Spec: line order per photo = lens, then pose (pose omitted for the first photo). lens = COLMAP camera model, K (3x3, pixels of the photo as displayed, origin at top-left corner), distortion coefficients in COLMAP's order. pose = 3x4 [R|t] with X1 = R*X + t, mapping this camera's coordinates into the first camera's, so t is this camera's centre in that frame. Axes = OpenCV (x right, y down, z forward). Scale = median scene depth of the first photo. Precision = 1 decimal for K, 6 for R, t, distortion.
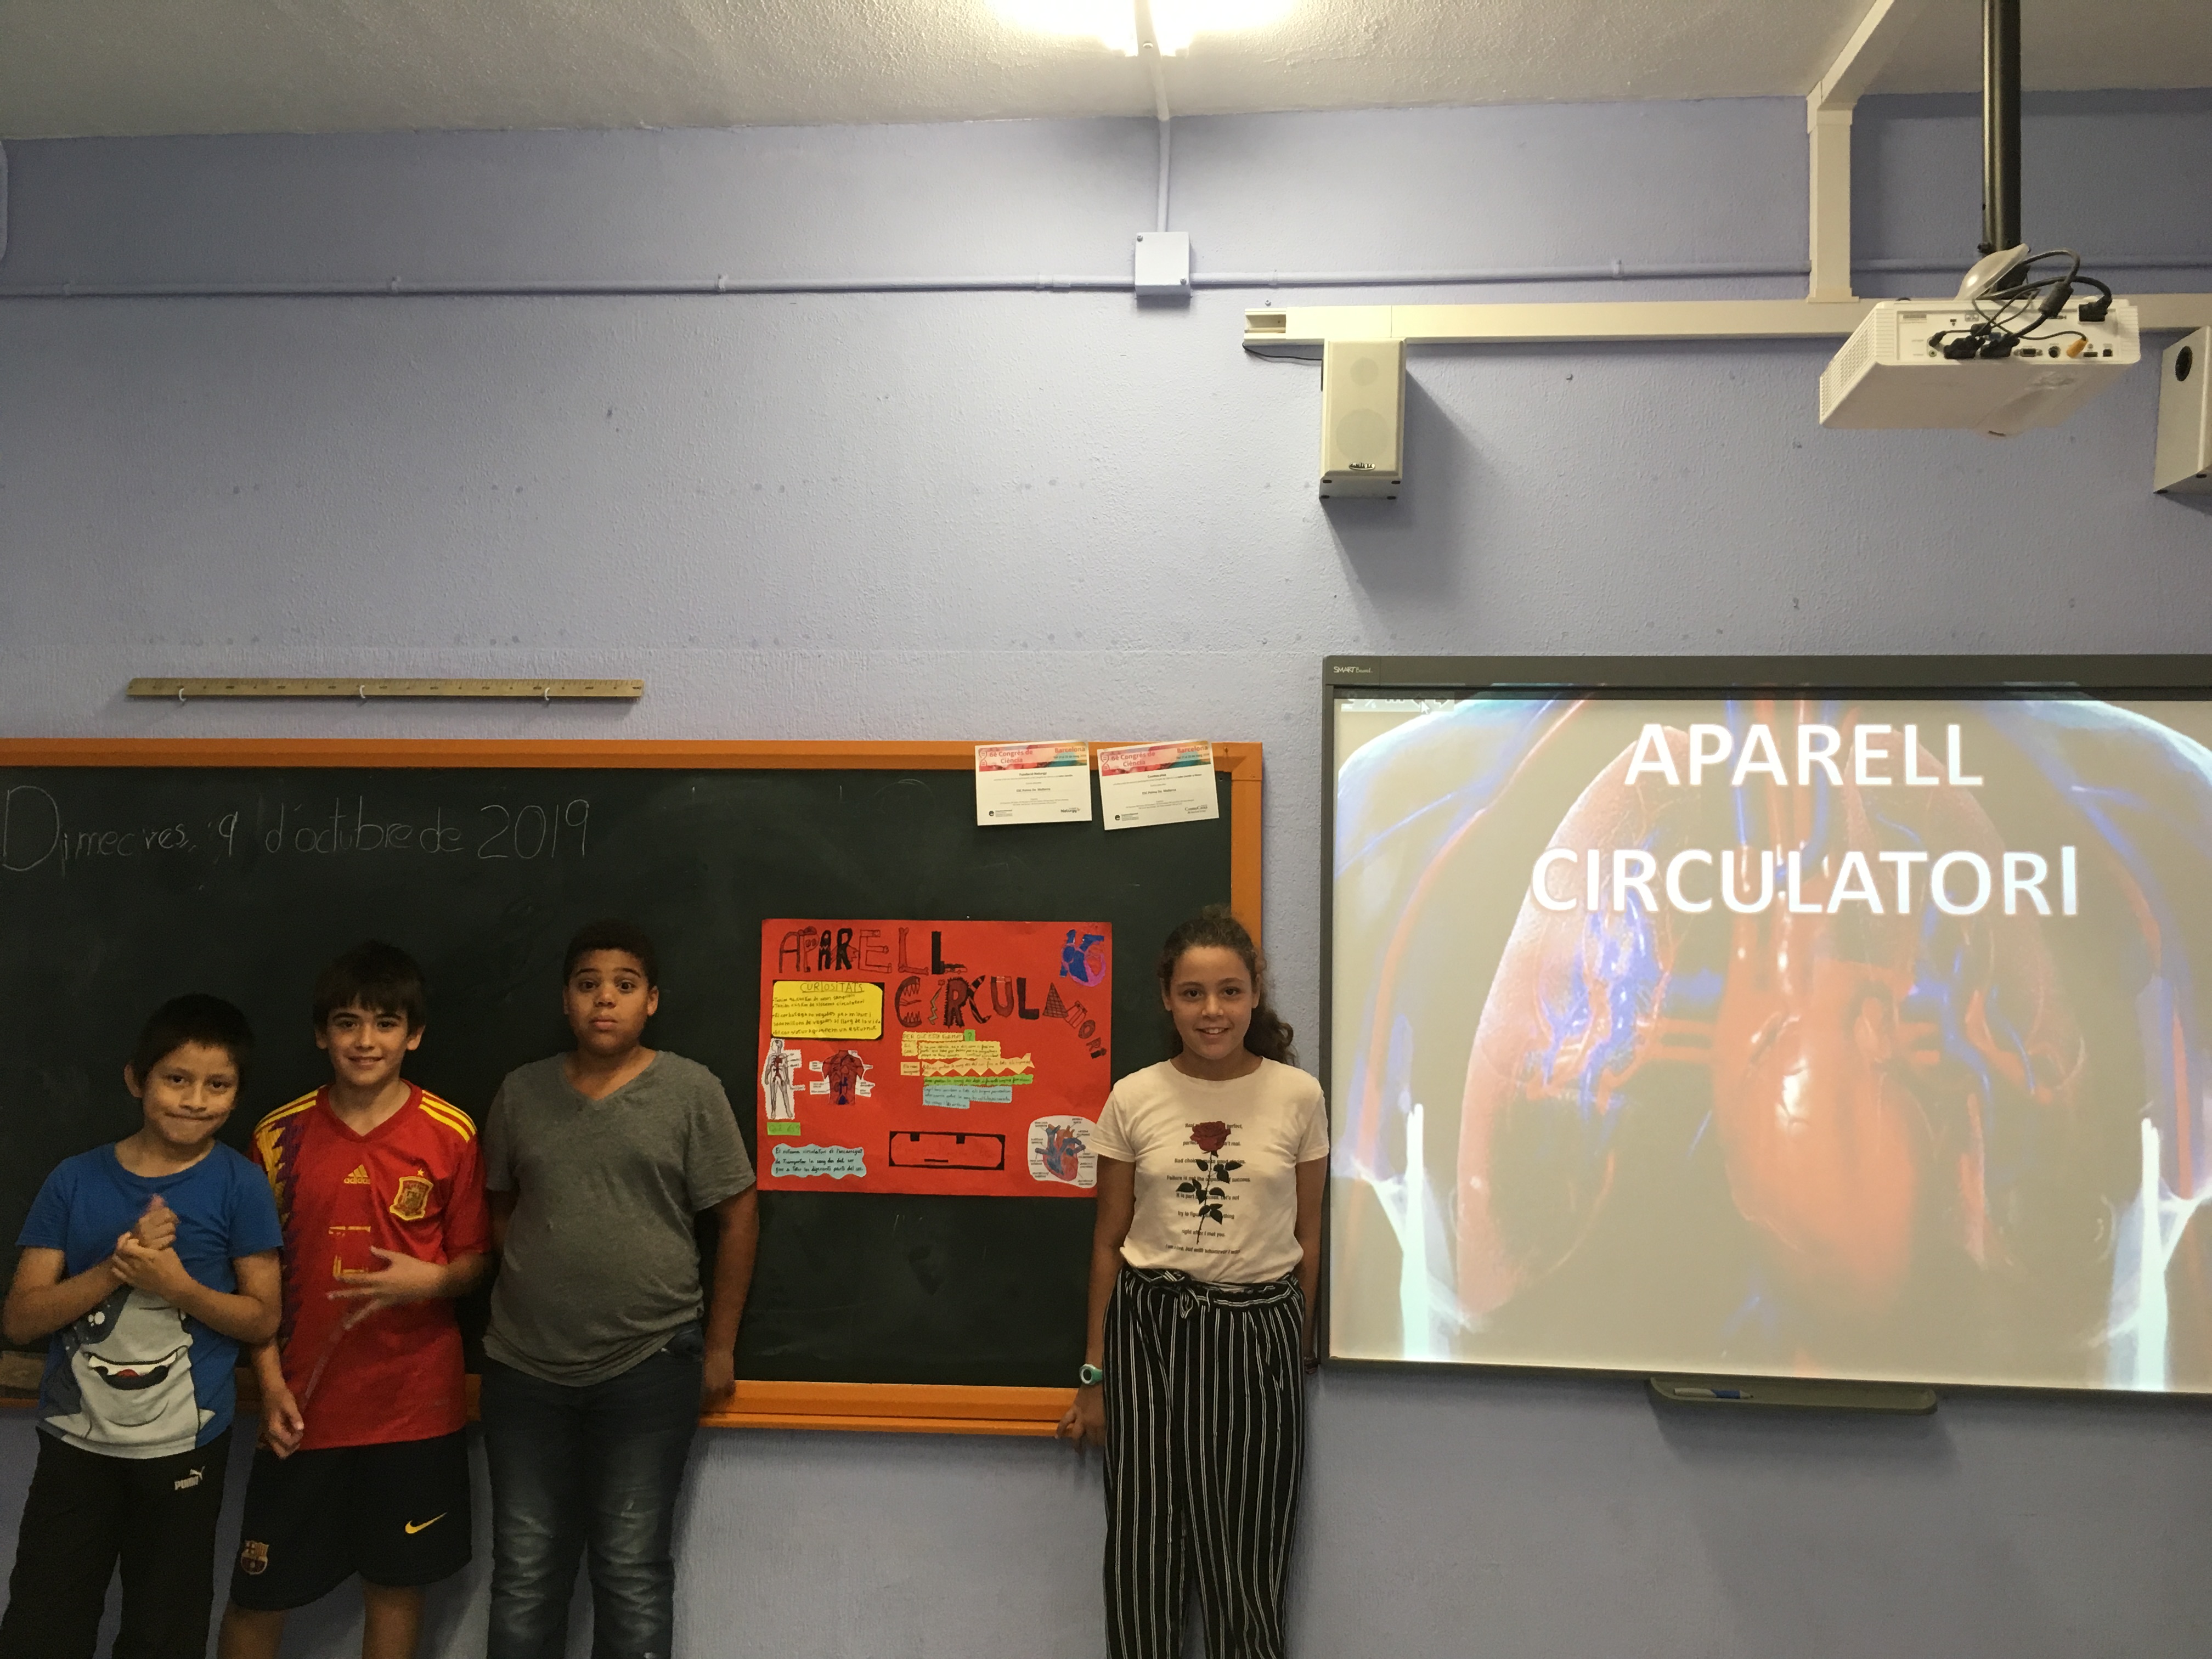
lens RADIAL K [[1878.3, 0, 1095.3], [0, 1878.3, 827.2], [0, 0, 1]] dist [0.077718, -0.105470]
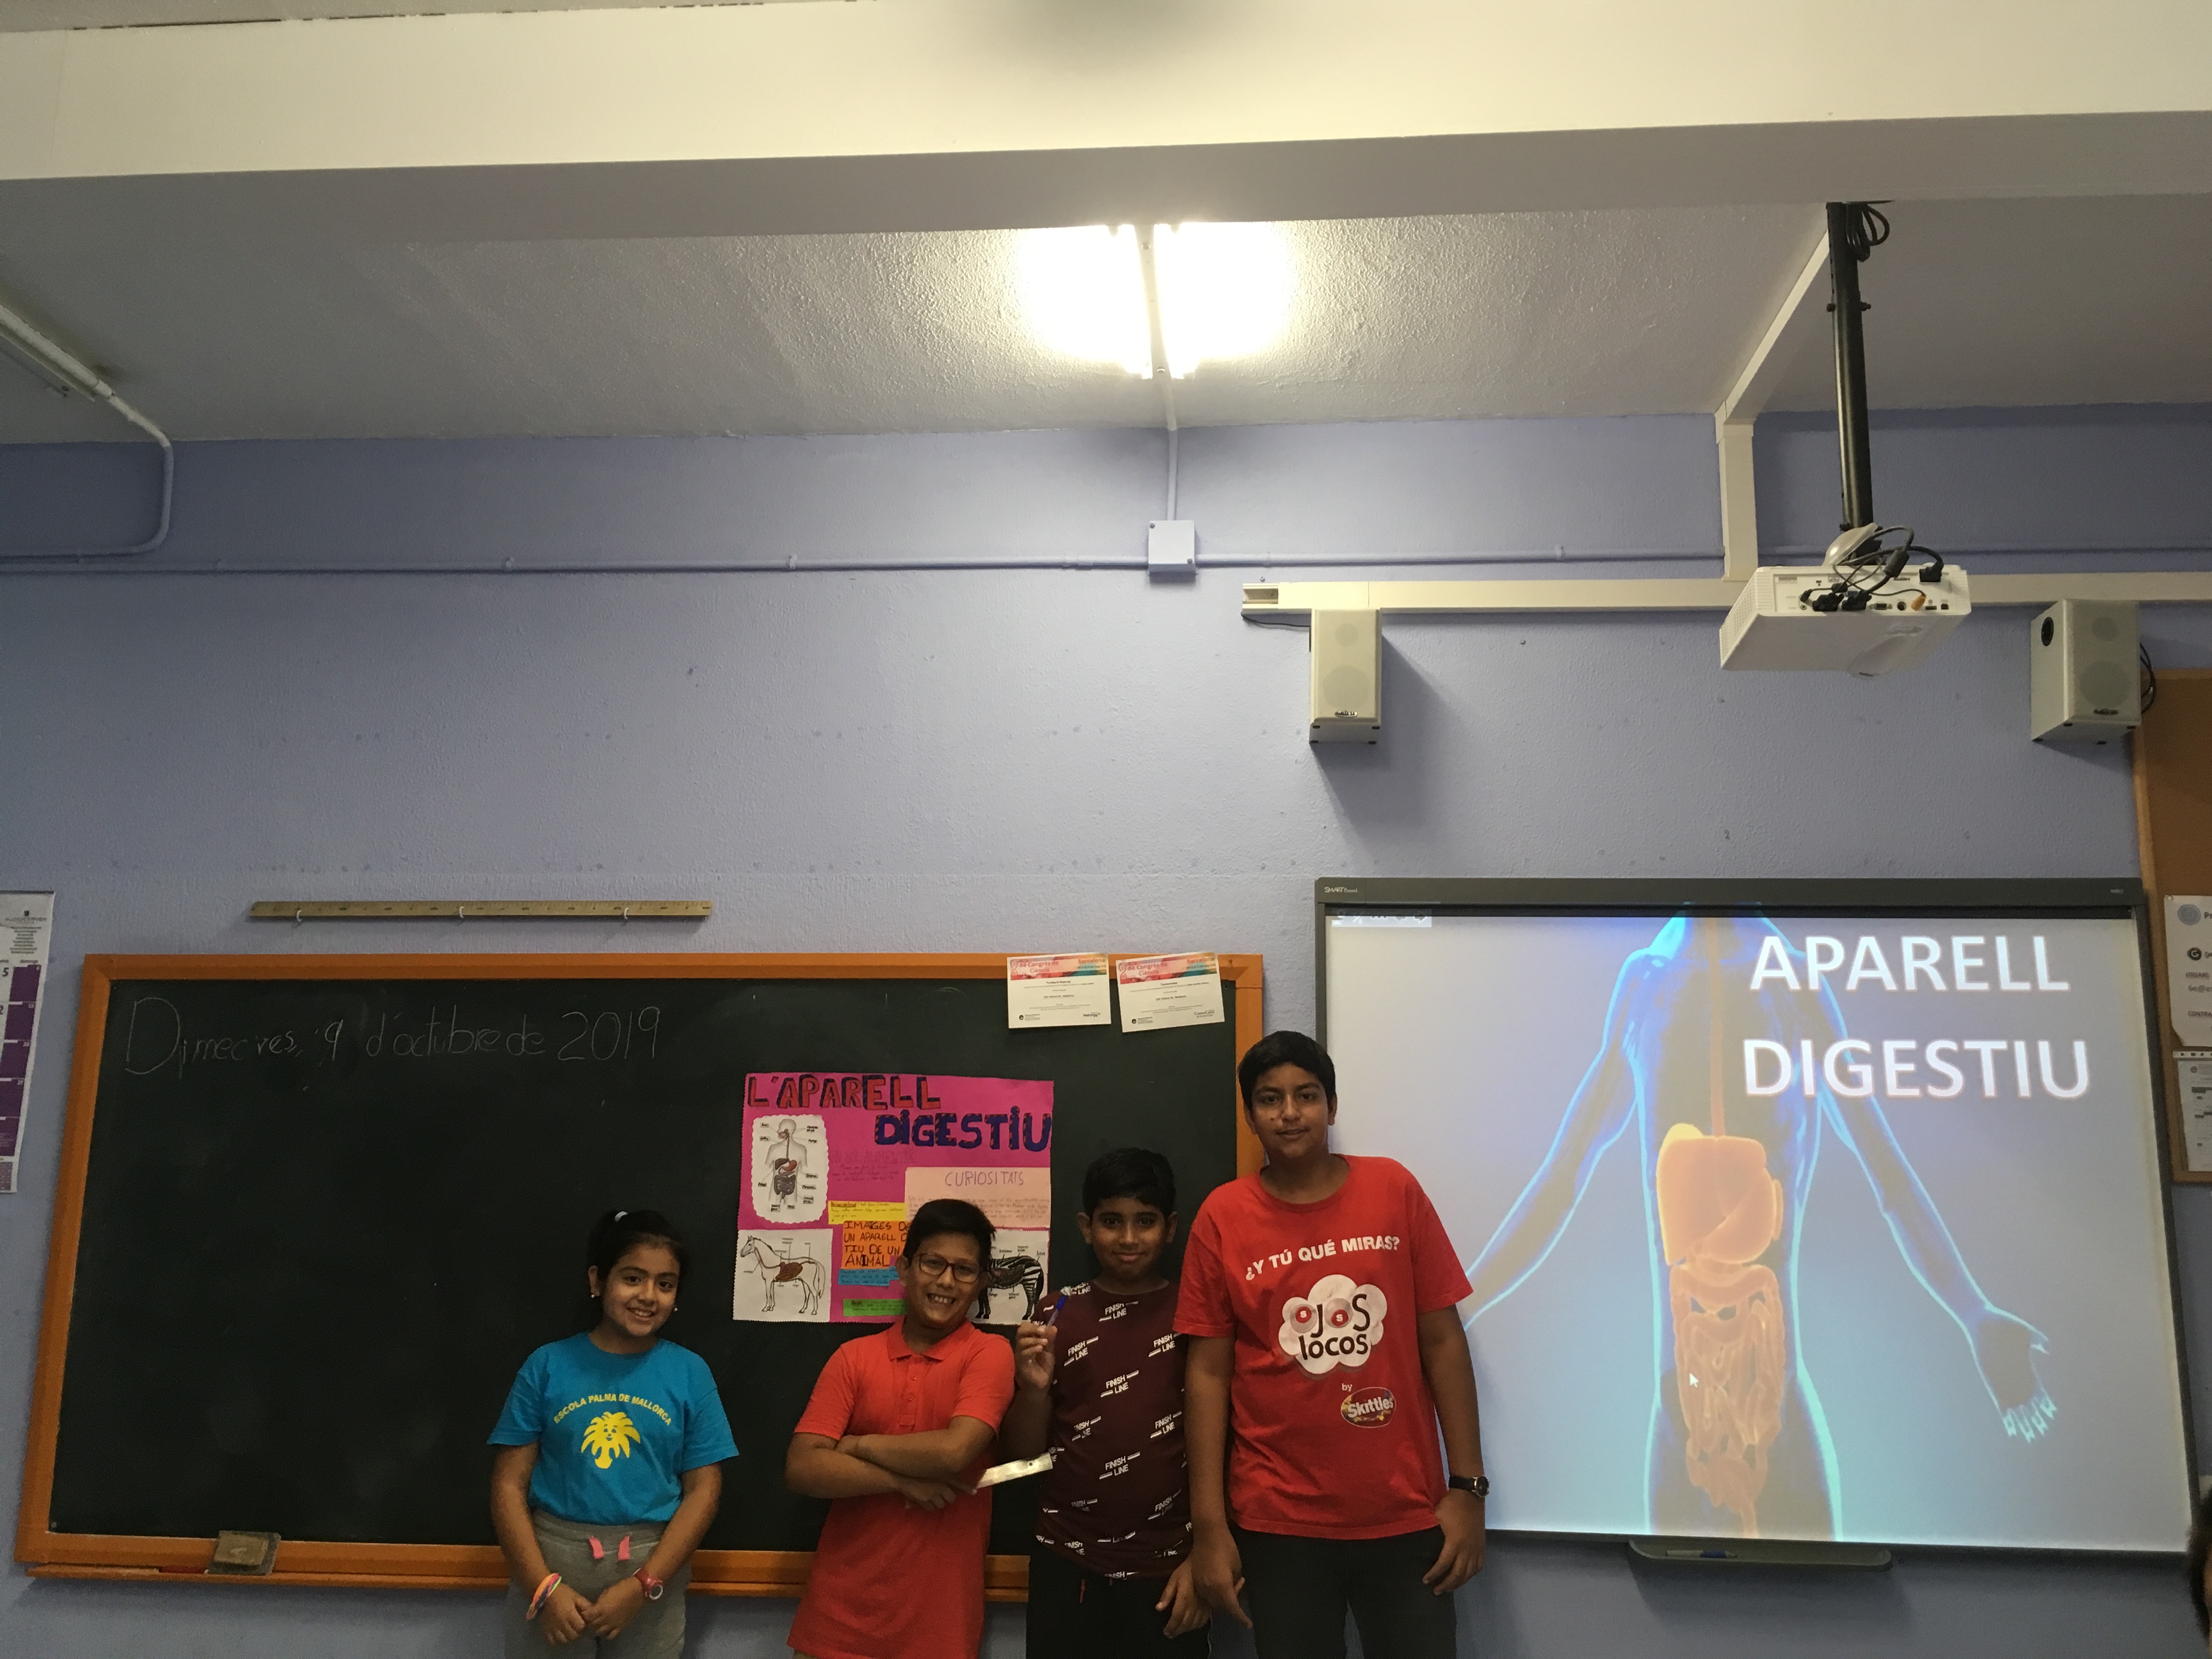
lens RADIAL K [[1878.3, 0, 1095.3], [0, 1878.3, 827.2], [0, 0, 1]] dist [0.077718, -0.105470]
pose [[0.999980, 0.003130, 0.005525, -0.017830], [-0.002241, 0.988042, -0.154168, 0.053417], [-0.005942, 0.154152, 0.988029, -0.124370]]
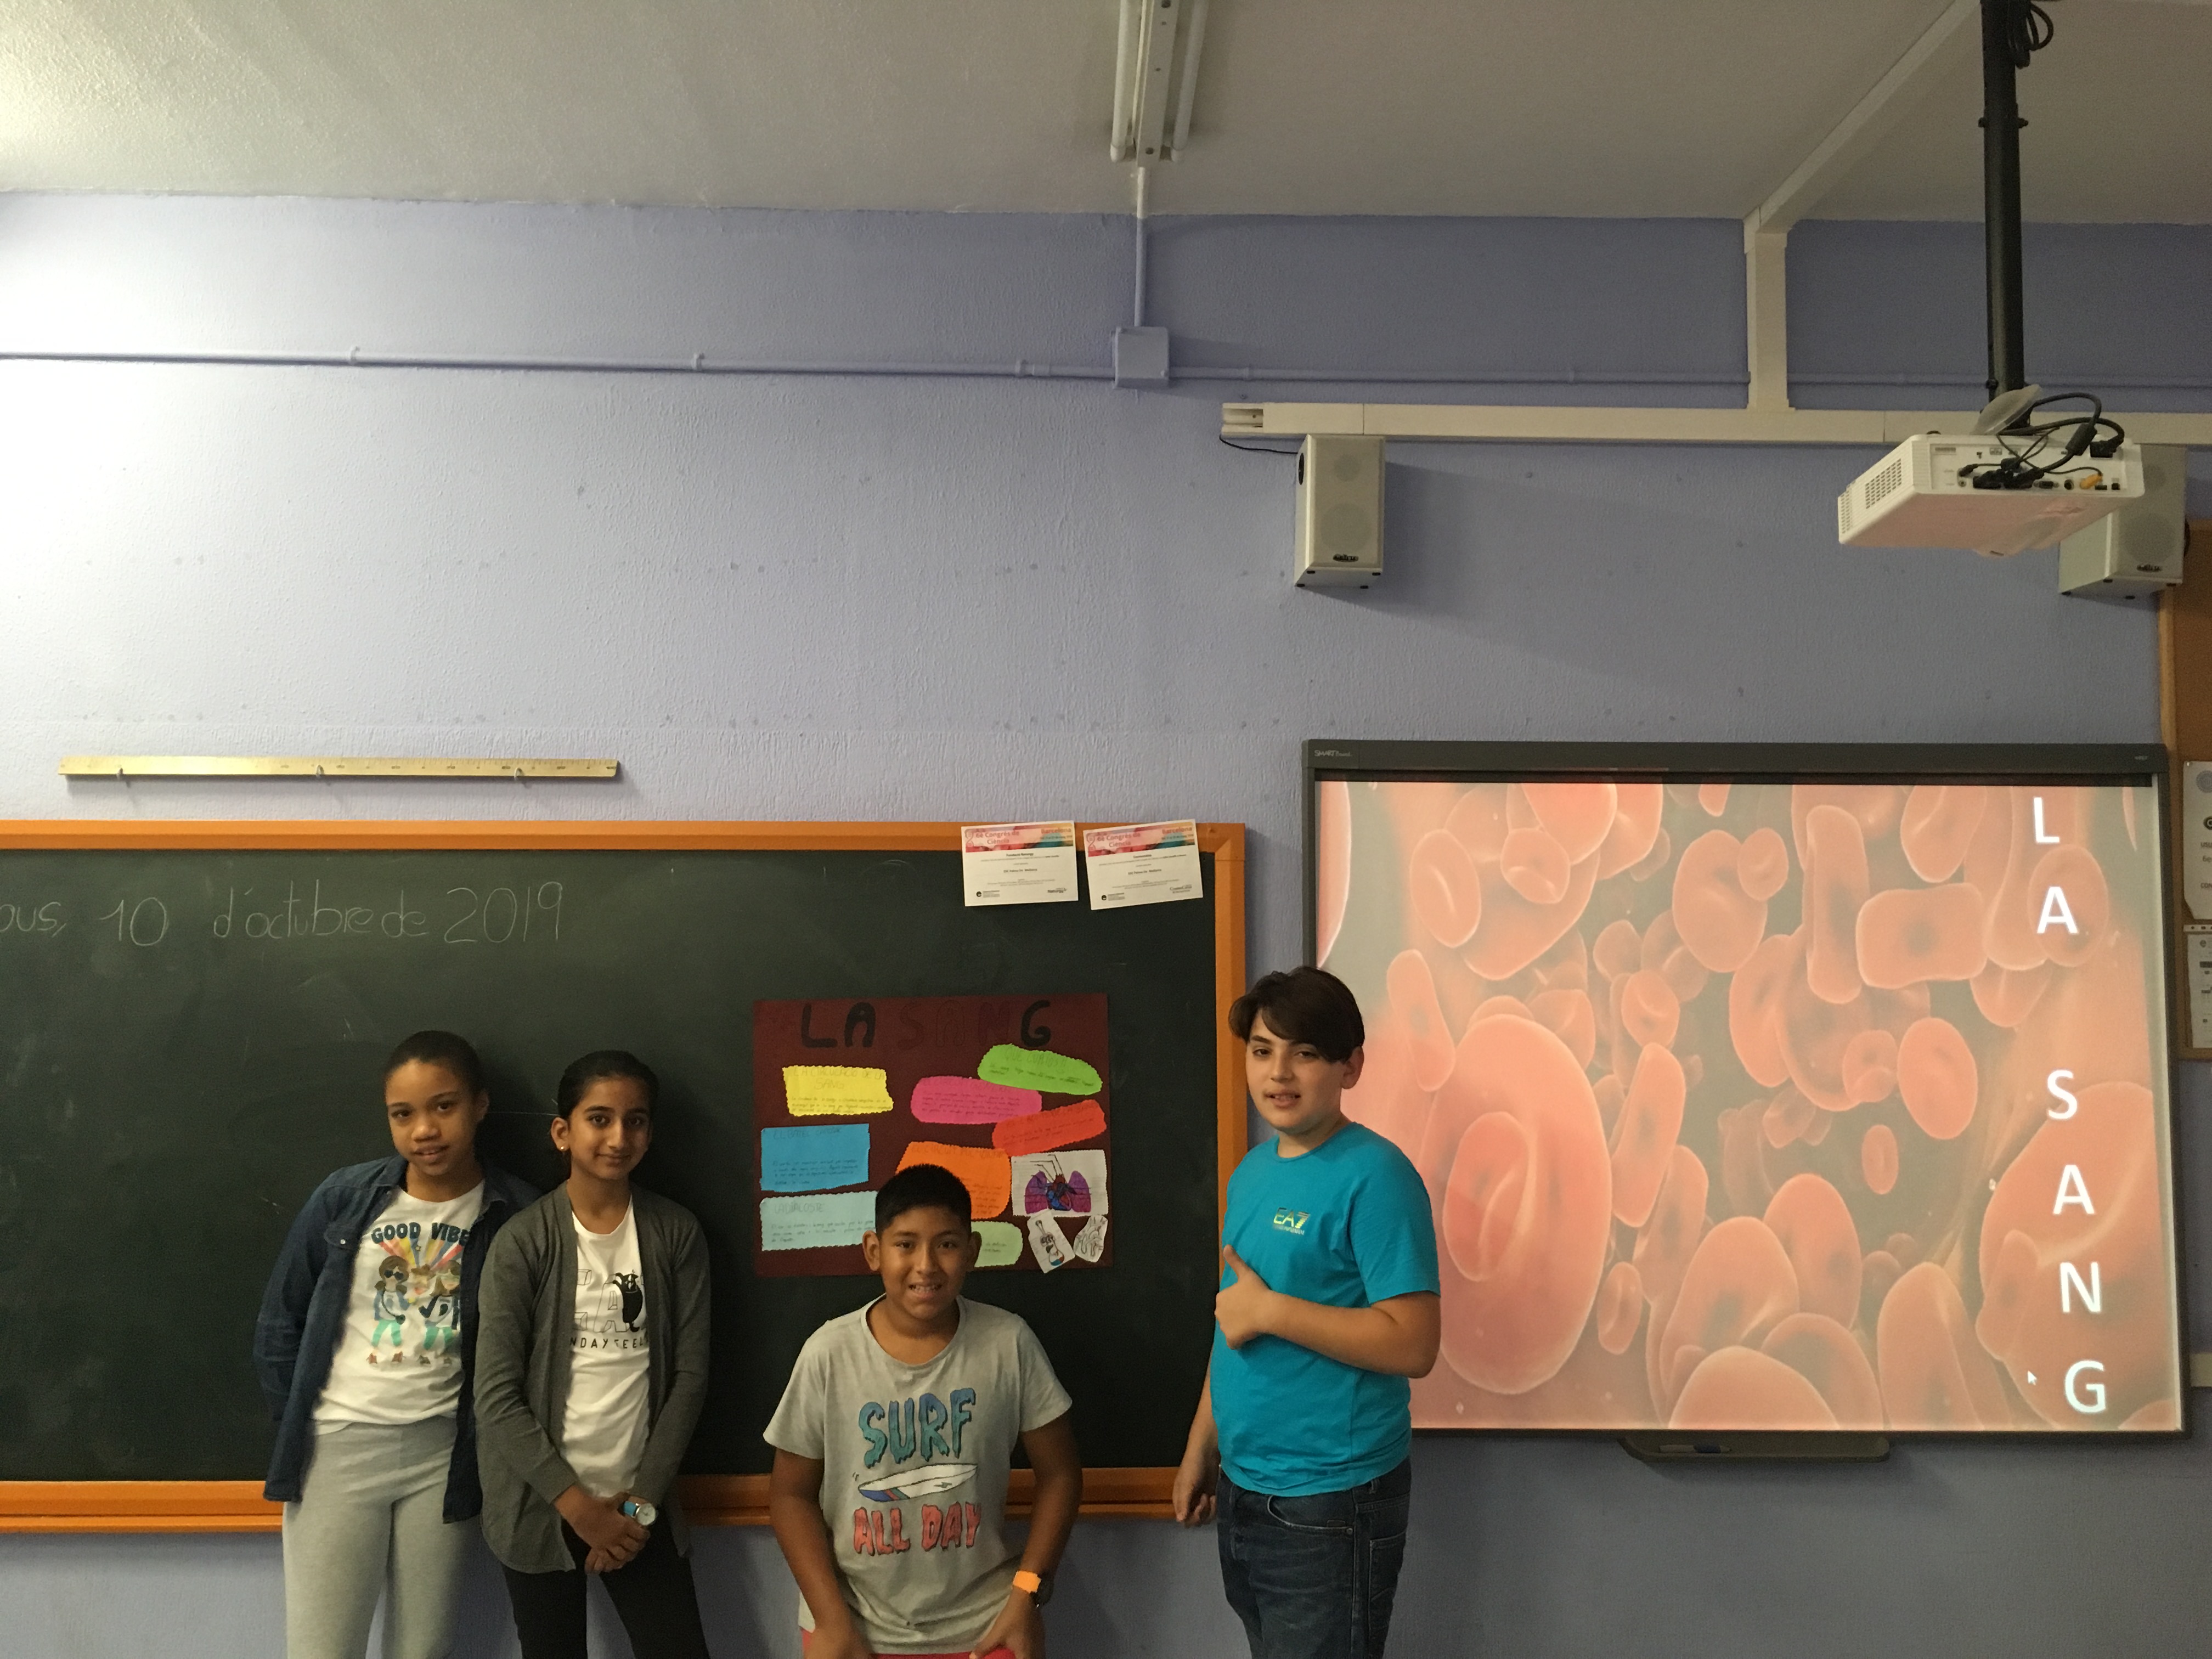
lens RADIAL K [[1879.3, 0, 1094.9], [0, 1879.3, 824.7], [0, 0, 1]] dist [0.074857, -0.099192]
pose [[0.993199, -0.001260, 0.116418, -0.111122], [0.004221, 0.999674, -0.025188, -0.019010], [-0.116349, 0.025508, 0.992881, -0.007297]]
